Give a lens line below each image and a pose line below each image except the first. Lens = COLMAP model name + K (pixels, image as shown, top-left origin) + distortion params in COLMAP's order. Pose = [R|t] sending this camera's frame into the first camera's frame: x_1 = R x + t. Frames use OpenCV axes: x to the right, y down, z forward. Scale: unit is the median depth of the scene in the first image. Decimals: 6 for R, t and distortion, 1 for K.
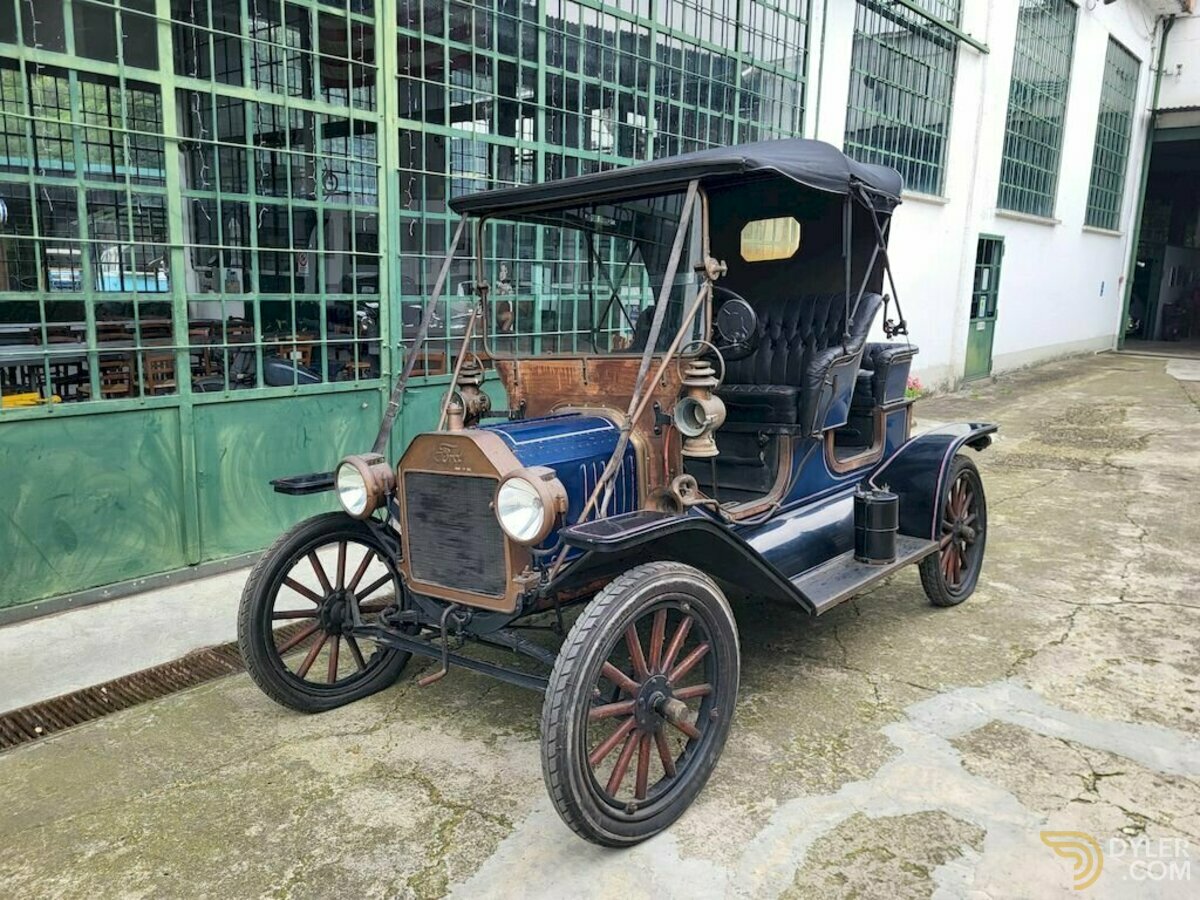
lens RADIAL K [[927.0, 0, 600.0], [0, 927.0, 450.0], [0, 0, 1]] dist [0.009448, 0.006063]
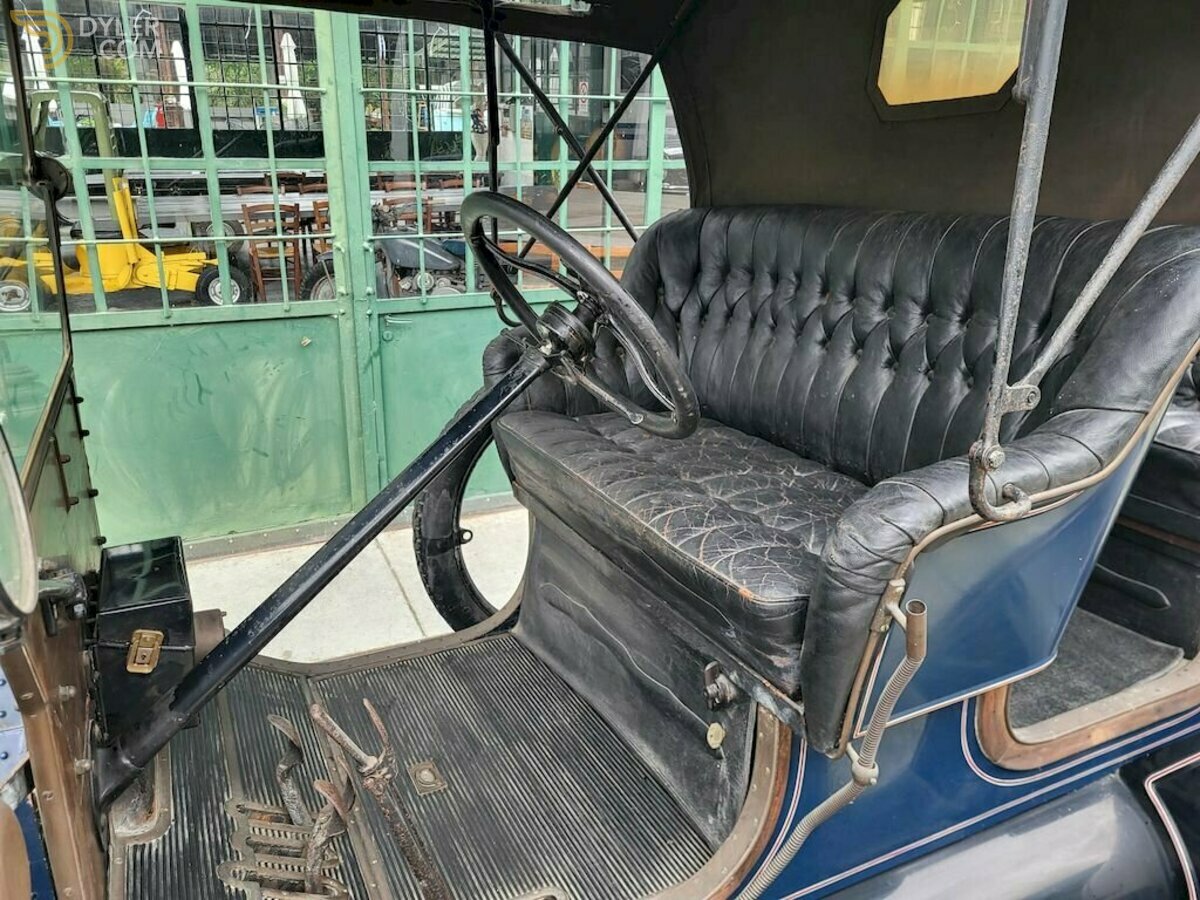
lens RADIAL K [[927.0, 0, 600.0], [0, 927.0, 450.0], [0, 0, 1]] dist [0.009448, 0.006063]
pose [[0.913371, 0.145294, -0.380320, 0.194120], [-0.081834, 0.980606, 0.178090, -0.114850], [0.398820, -0.131539, 0.907546, 0.551668]]
